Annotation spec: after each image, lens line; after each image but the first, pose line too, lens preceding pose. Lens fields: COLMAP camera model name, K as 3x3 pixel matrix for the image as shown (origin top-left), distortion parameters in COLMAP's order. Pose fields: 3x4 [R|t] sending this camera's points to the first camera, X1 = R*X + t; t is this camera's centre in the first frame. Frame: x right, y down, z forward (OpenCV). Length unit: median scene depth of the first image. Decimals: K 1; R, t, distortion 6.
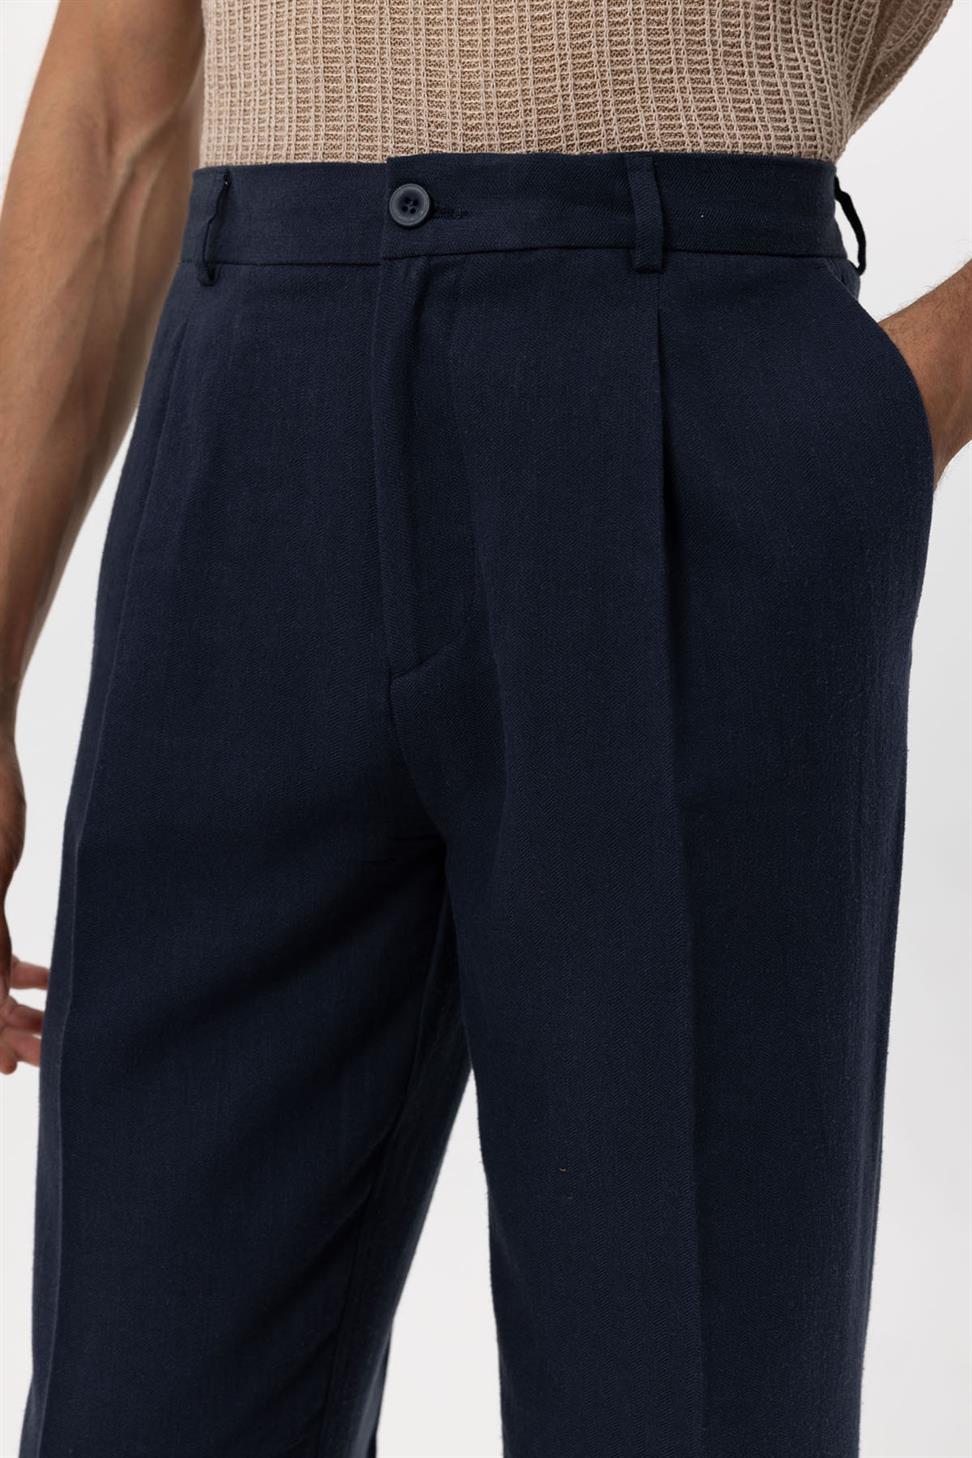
lens RADIAL K [[2696.6, 0, 483.2], [0, 2696.6, 732.4], [0, 0, 1]] dist [0.105636, 0.000000]
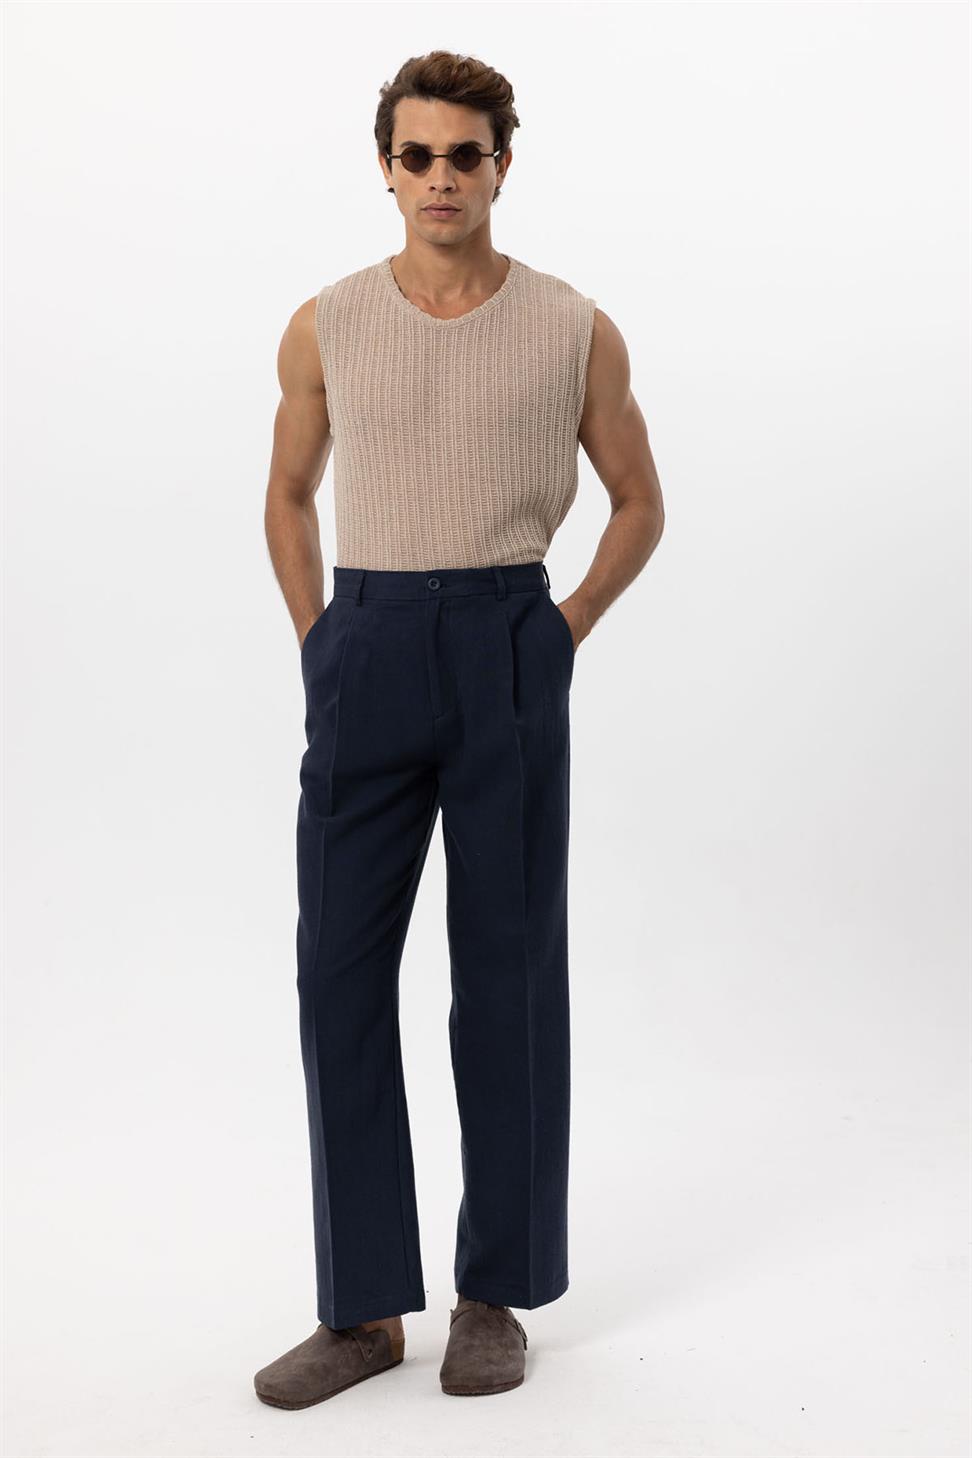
lens RADIAL K [[2339.4, 0, 507.2], [0, 2339.4, 711.5], [0, 0, 1]] dist [-0.078646, 0.000000]
pose [[0.977759, -0.071406, 0.197201, -0.551569], [0.082063, 0.995546, -0.046399, 0.123507], [-0.193009, 0.061550, 0.979265, -2.028148]]
